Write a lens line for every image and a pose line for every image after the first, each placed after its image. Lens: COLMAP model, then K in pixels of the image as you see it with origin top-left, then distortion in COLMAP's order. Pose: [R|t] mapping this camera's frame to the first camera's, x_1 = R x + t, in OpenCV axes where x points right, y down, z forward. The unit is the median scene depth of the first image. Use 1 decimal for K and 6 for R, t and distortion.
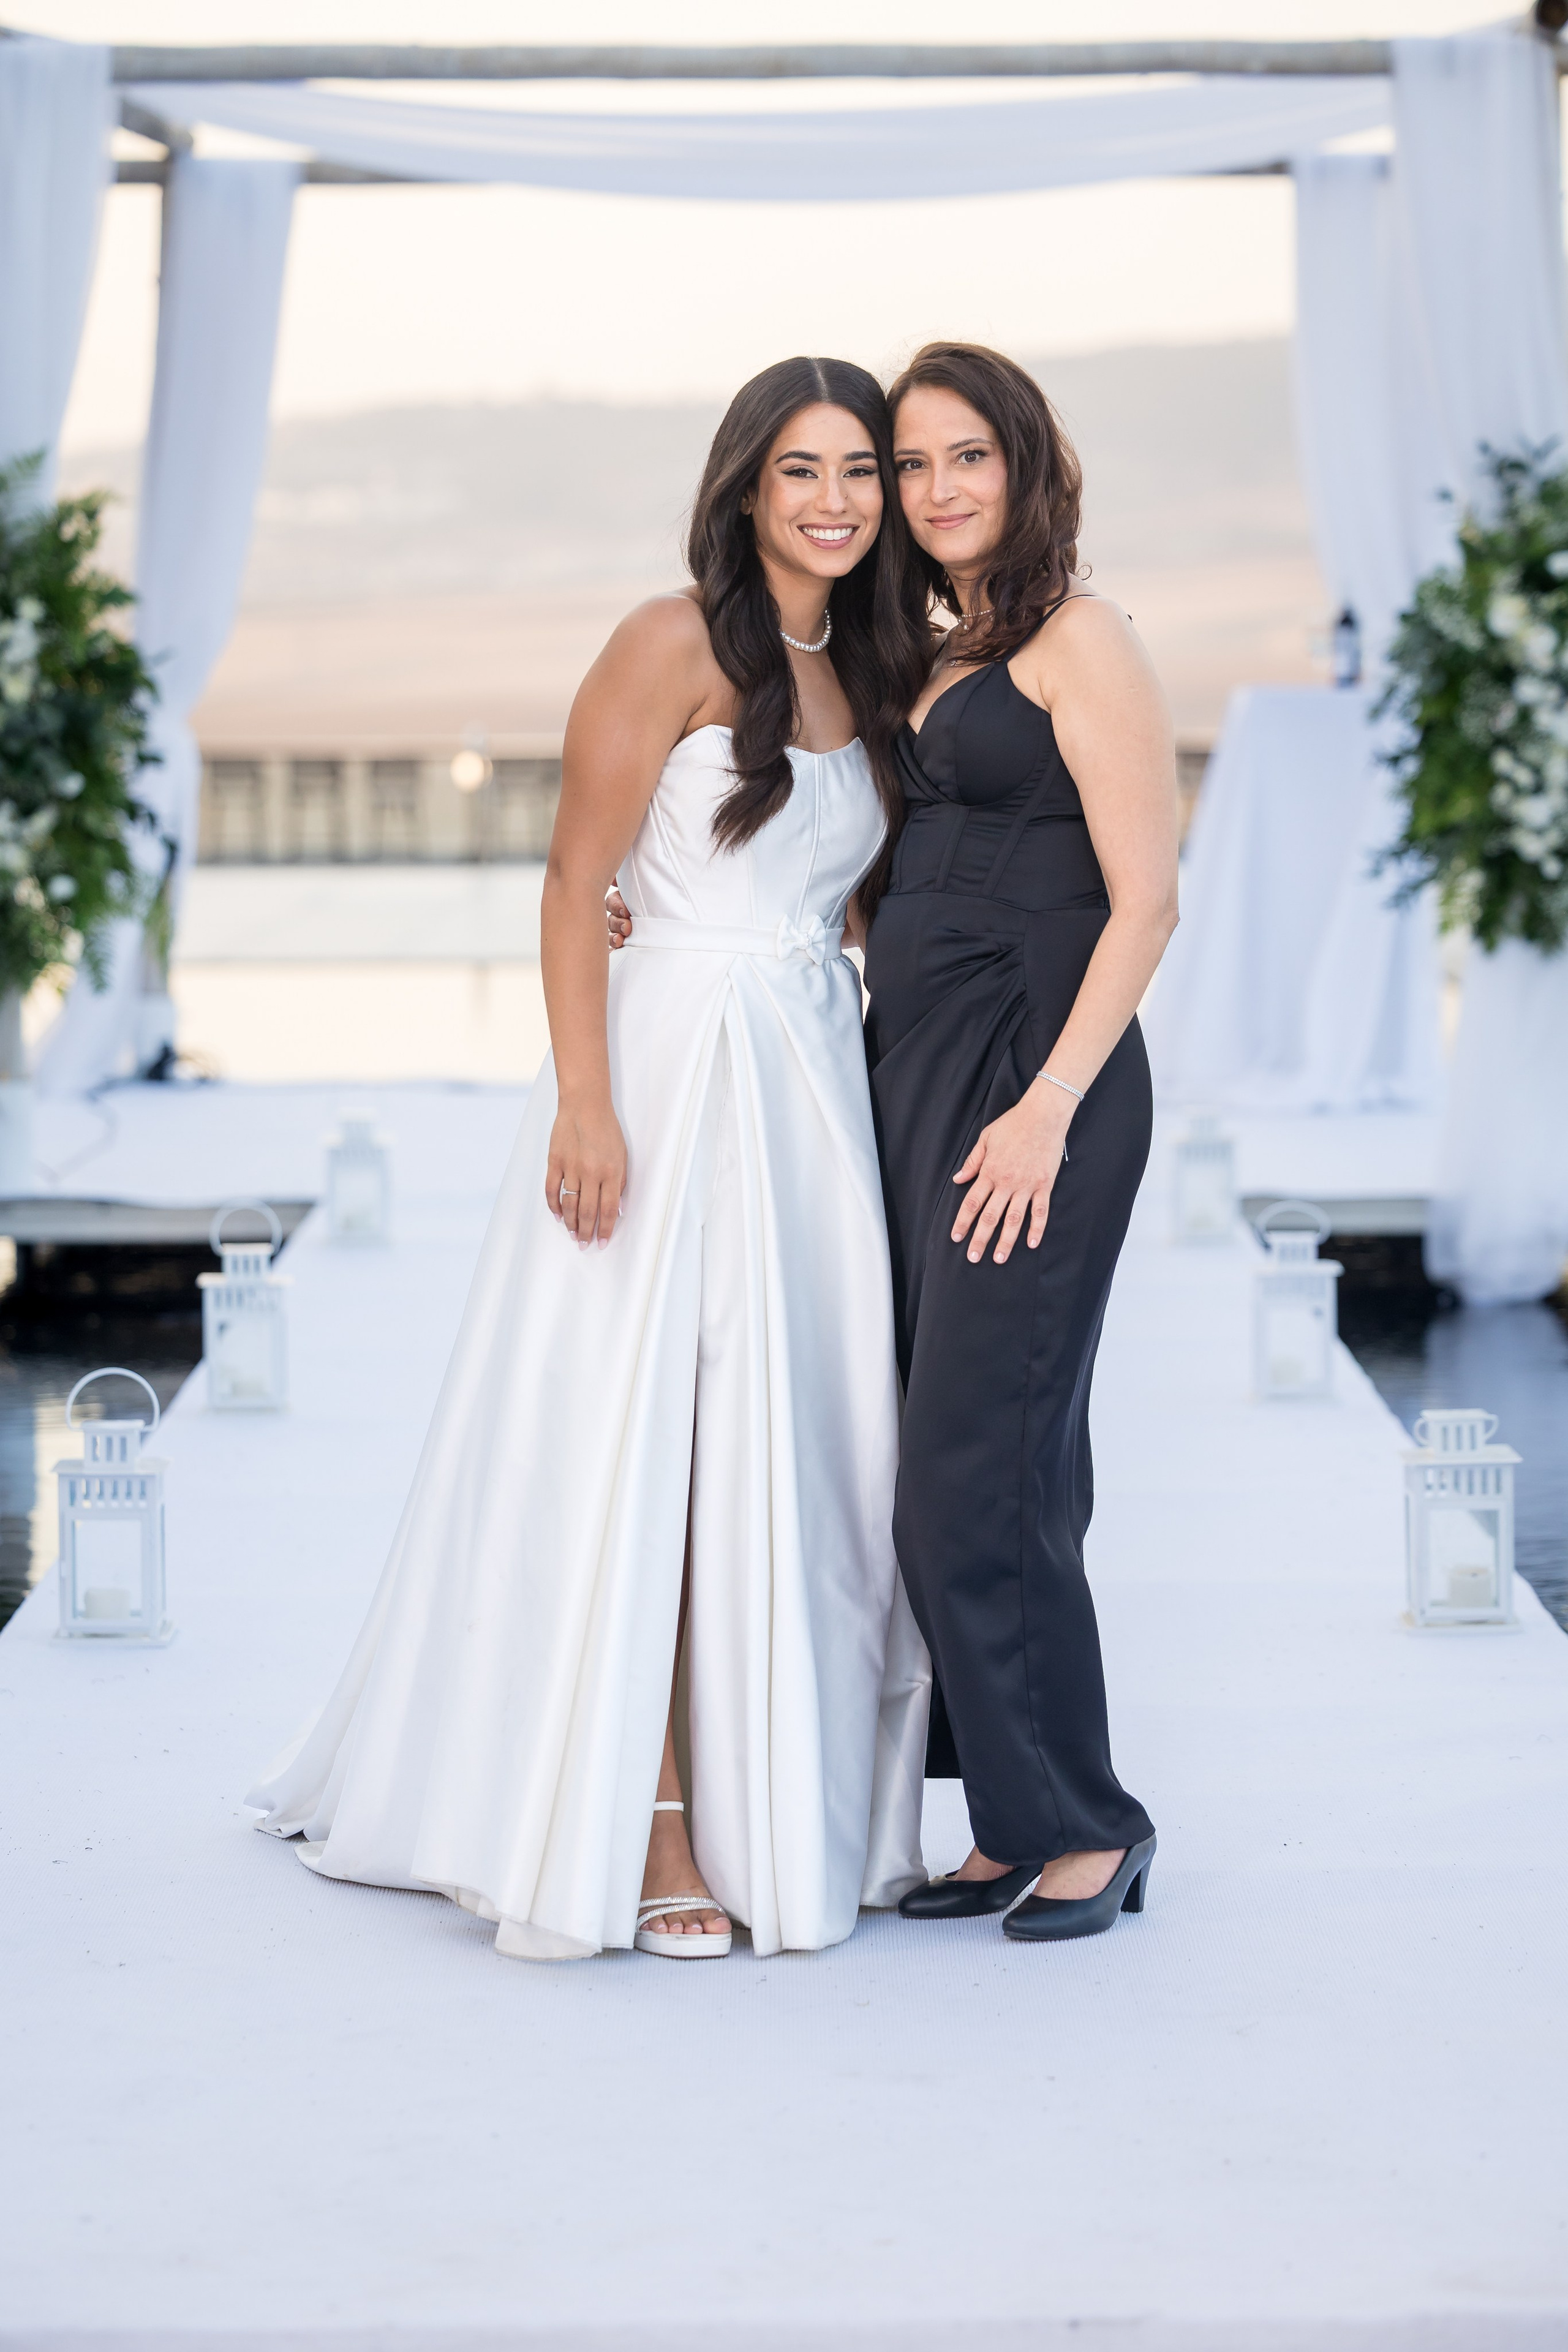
lens RADIAL K [[7010.7, 0, 784.0], [0, 7010.7, 1176.0], [0, 0, 1]] dist [0.043415, 0.891364]
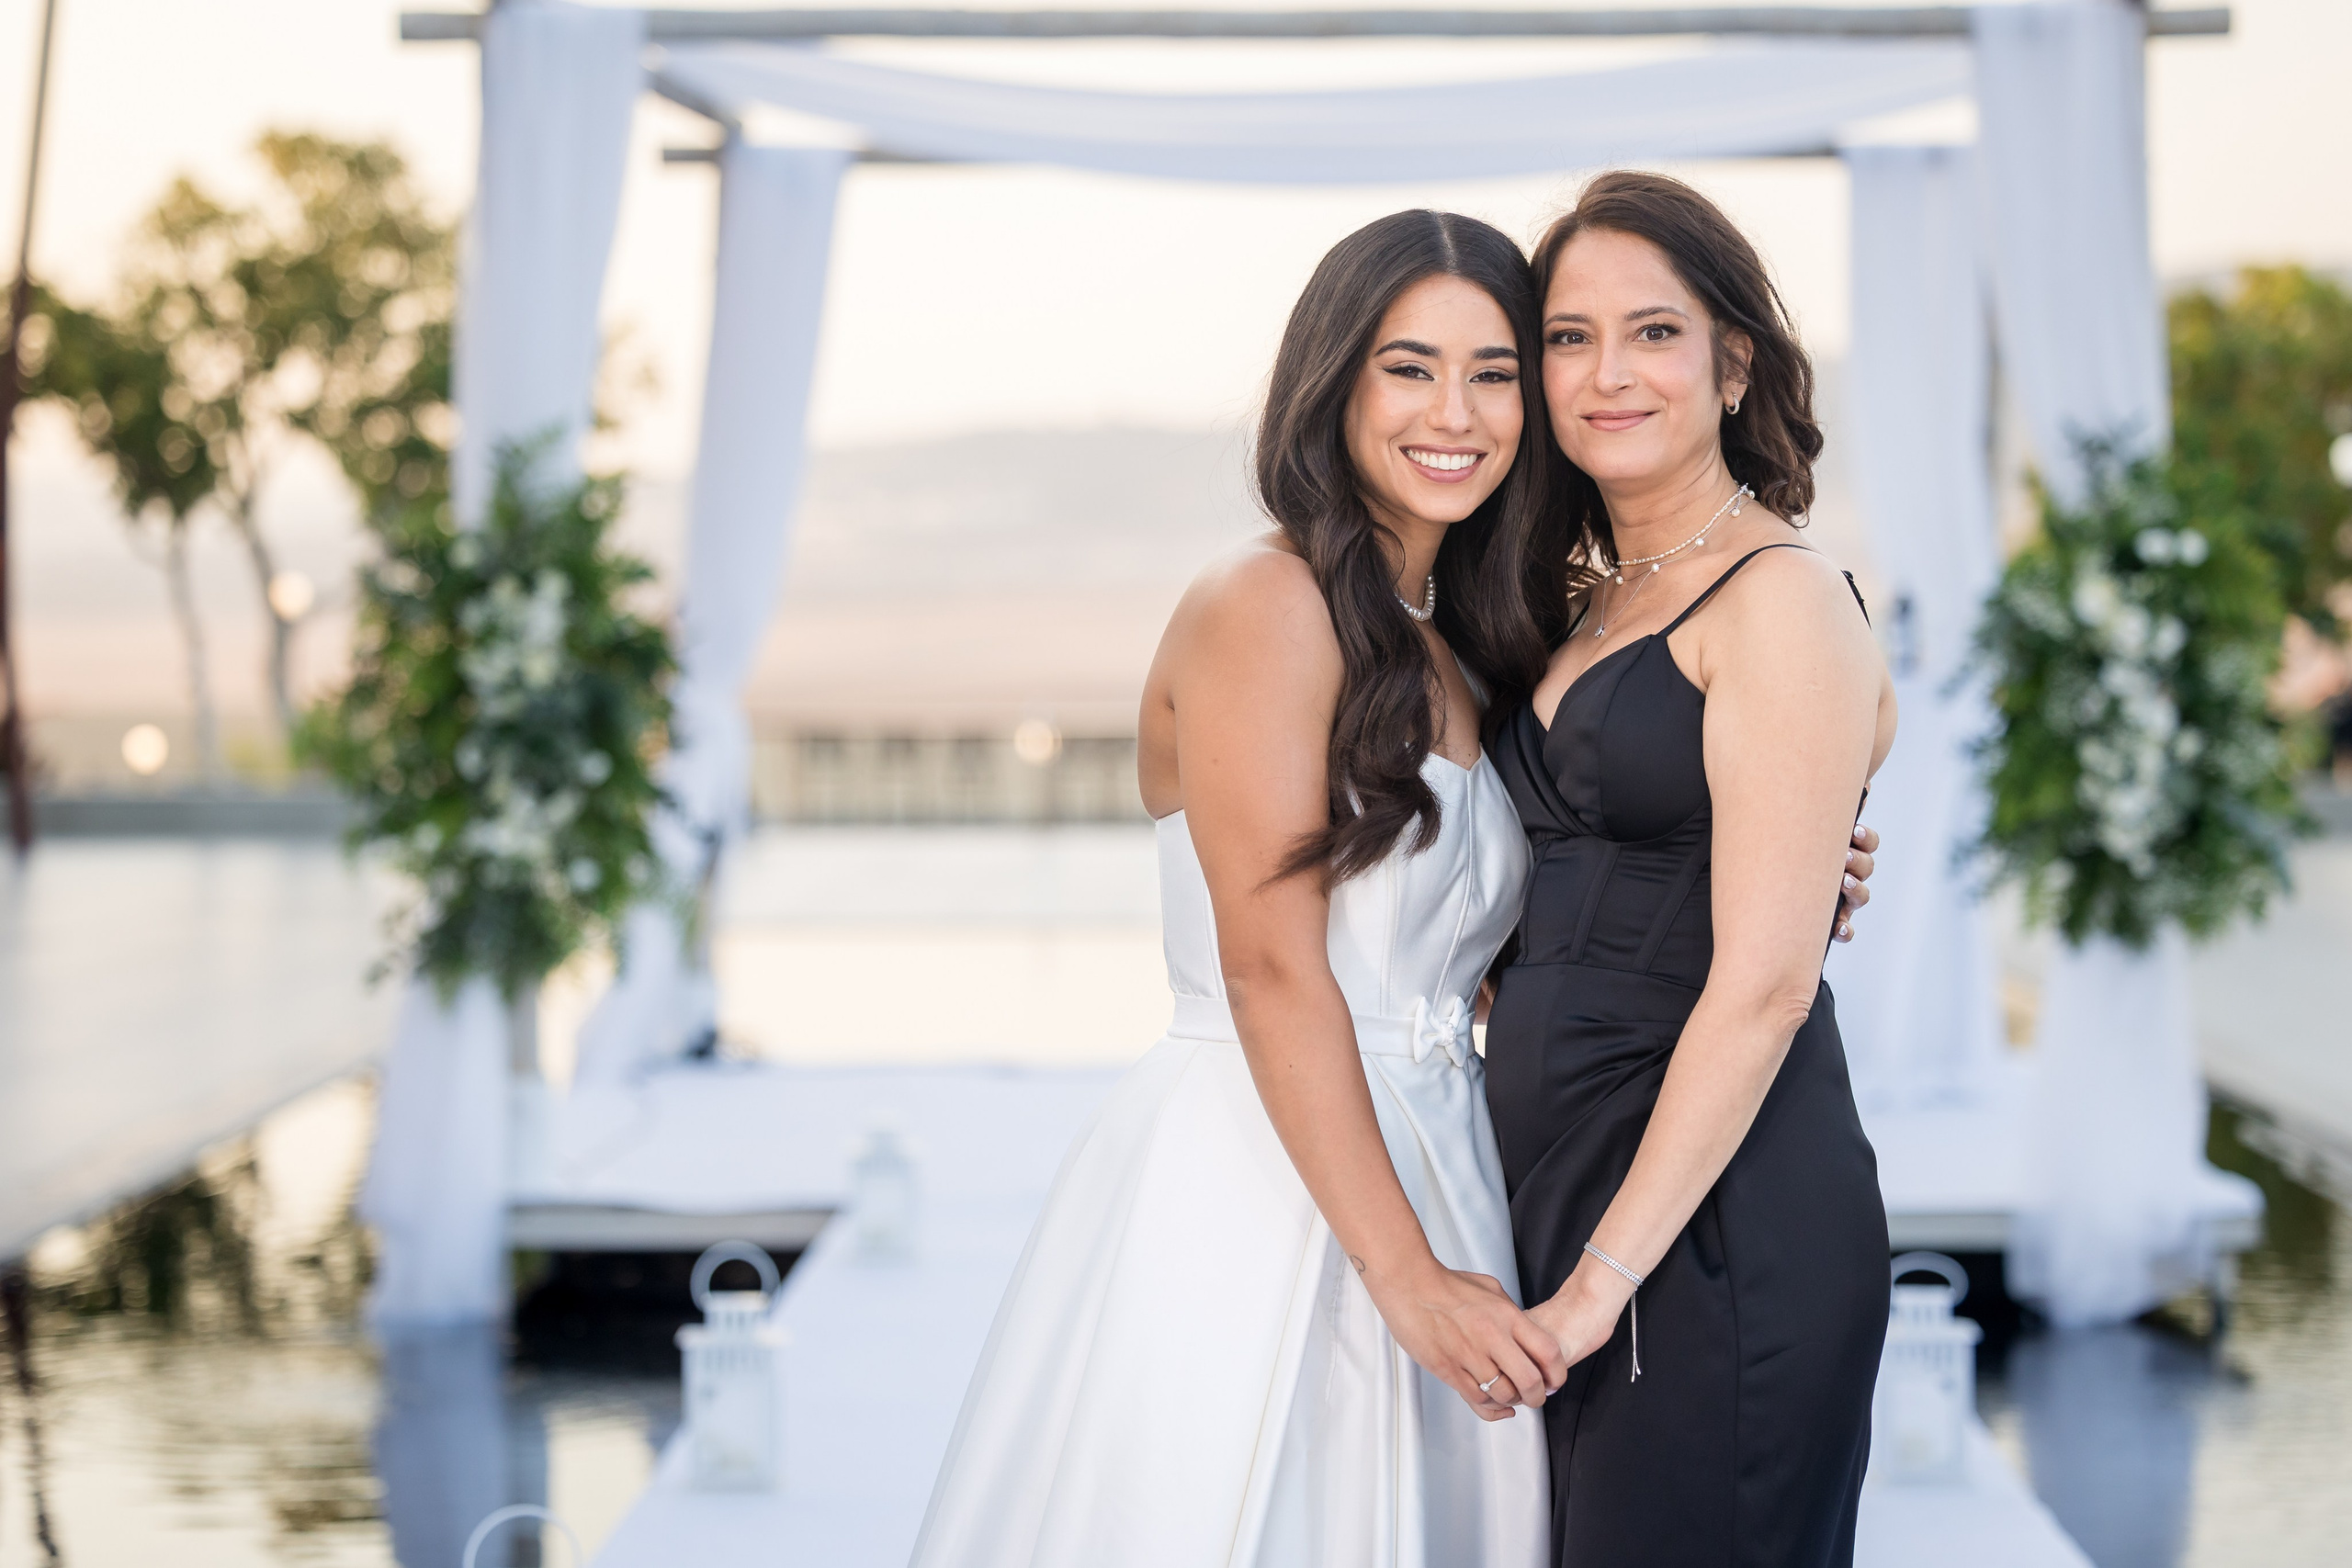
lens RADIAL K [[5712.0, 0, 1176.0], [0, 5712.0, 784.0], [0, 0, 1]] dist [0.055902, -0.008600]
pose [[0.999724, 0.005316, -0.022903, -0.004063], [-0.006443, 0.998758, -0.049405, -0.015553], [0.022612, 0.049539, 0.998516, 0.221449]]
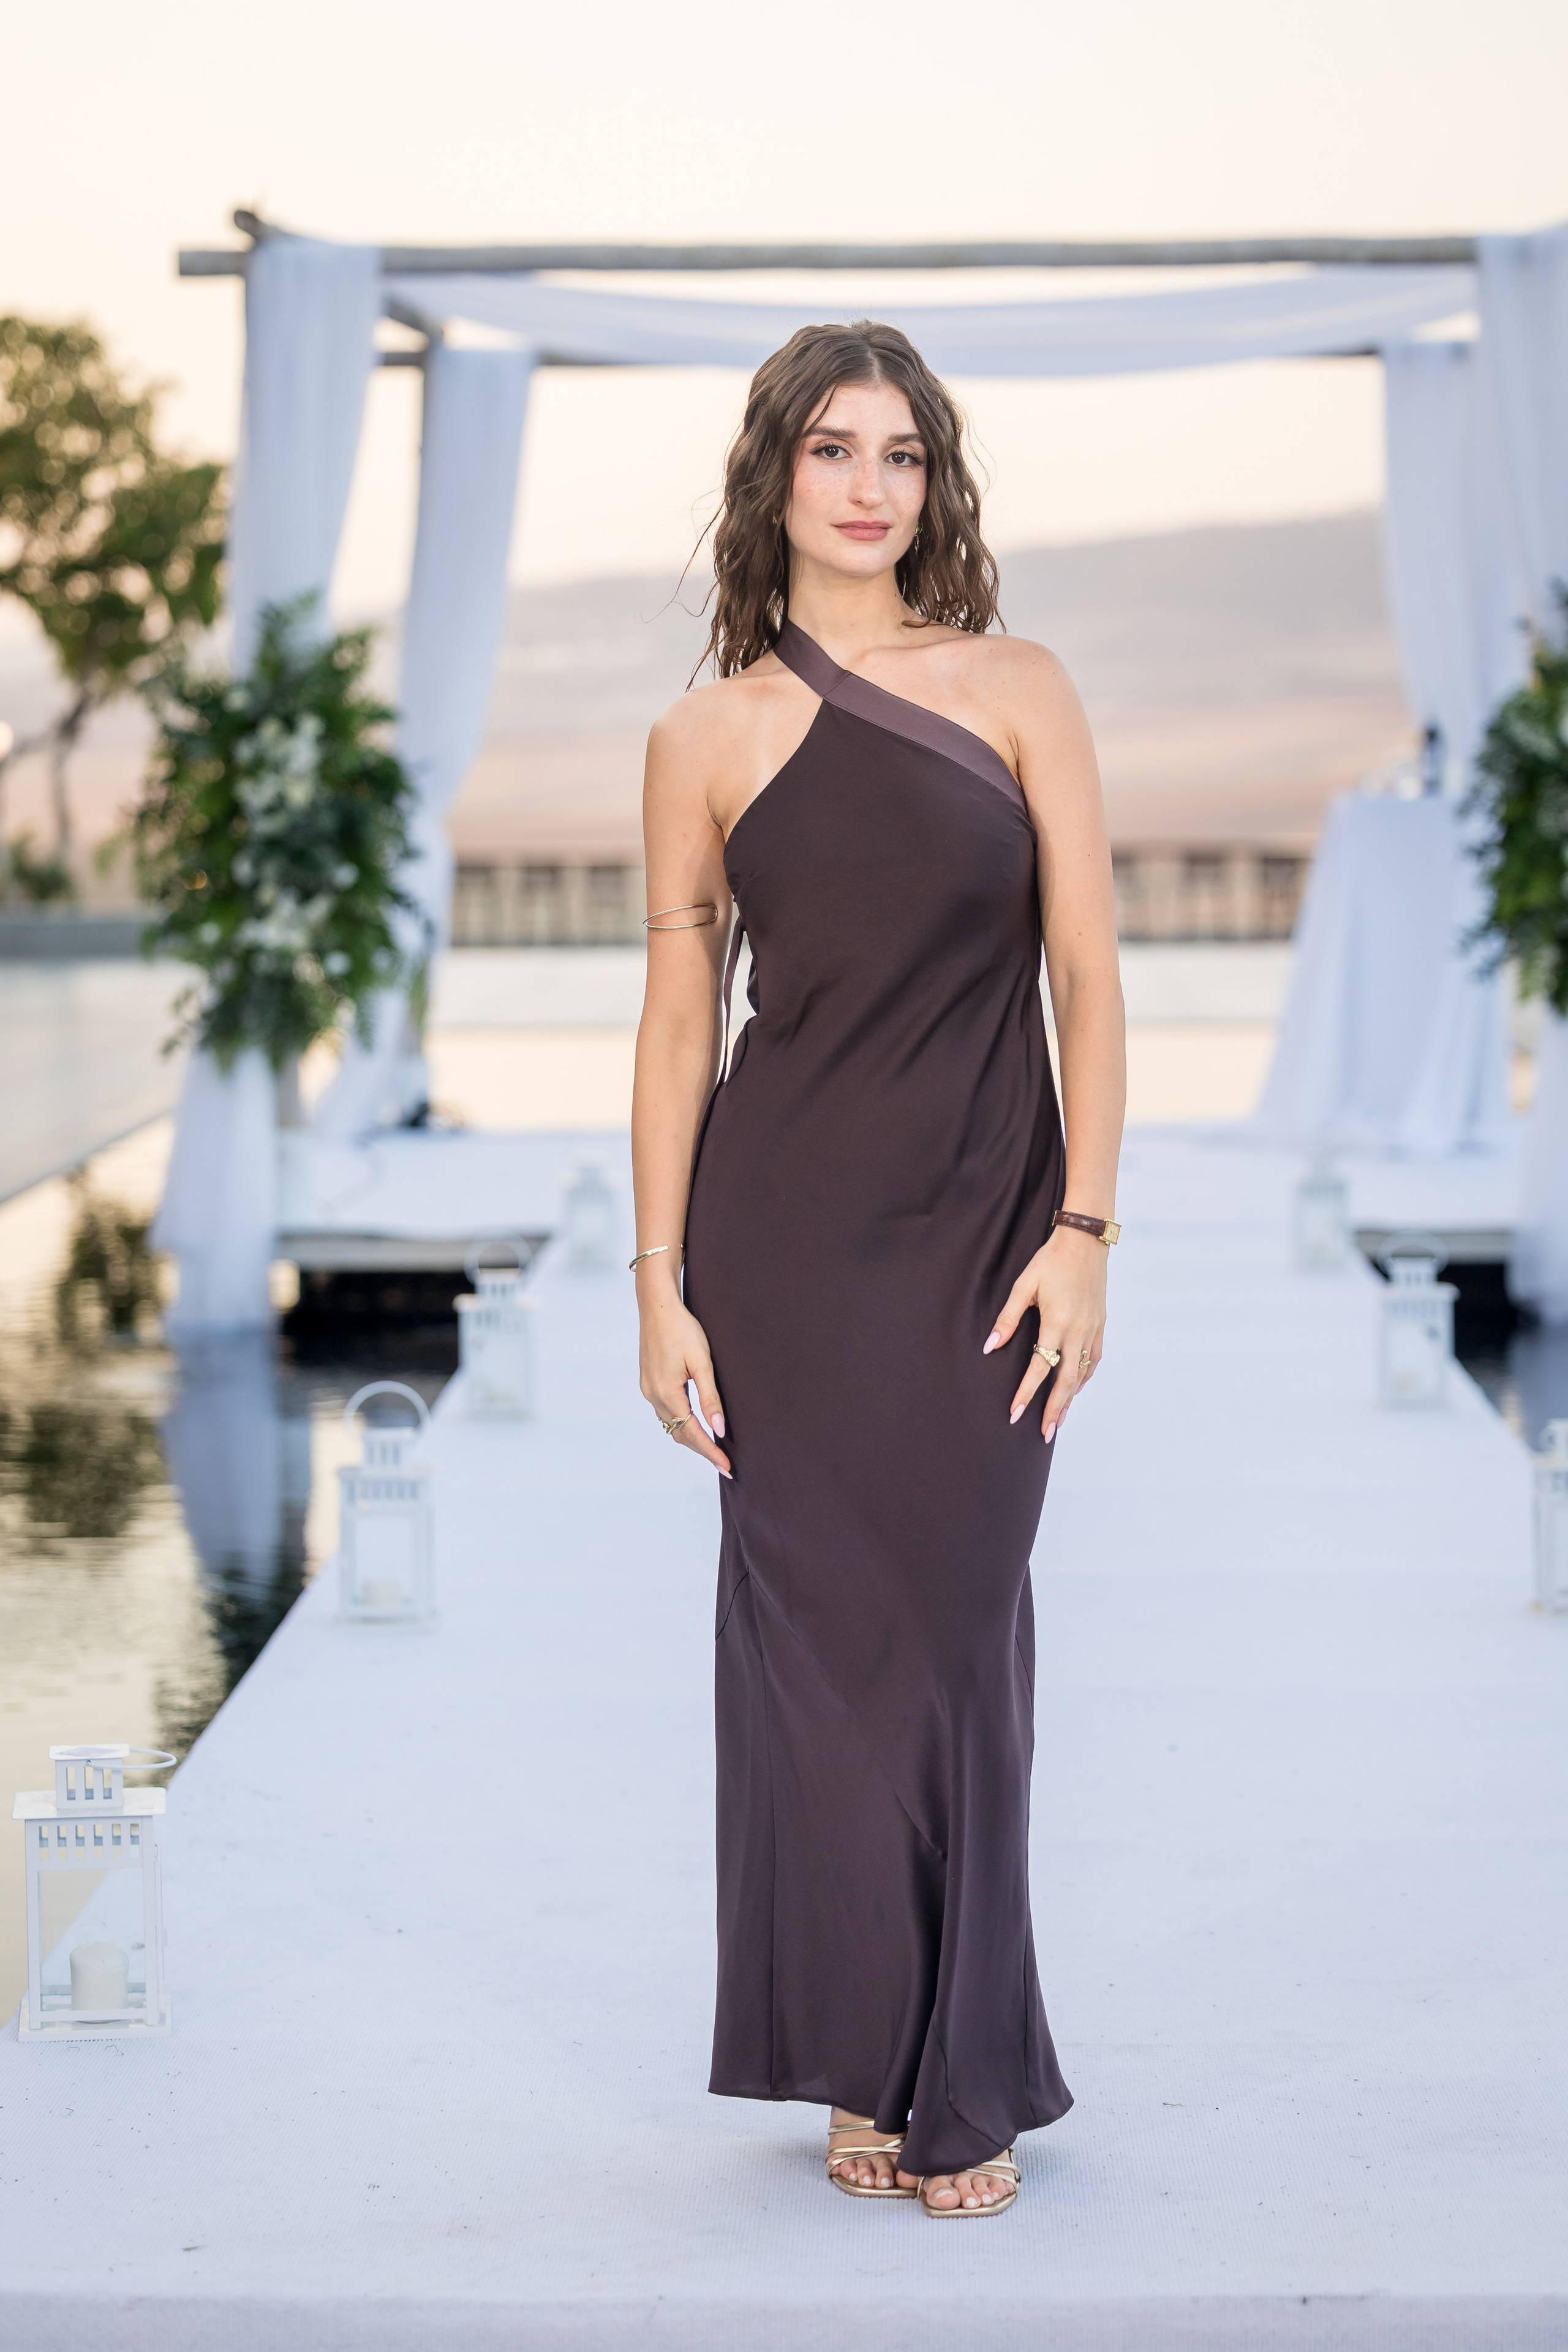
lens RADIAL K [[5676.4, 0, 784.0], [0, 5676.4, 1176.0], [0, 0, 1]] dist [0.026036, -0.143359]
pose [[0.999753, -0.000557, -0.022202, -0.007519], [0.000439, 0.999986, -0.005317, -0.000770], [0.022205, 0.005306, 0.999739, 0.057066]]
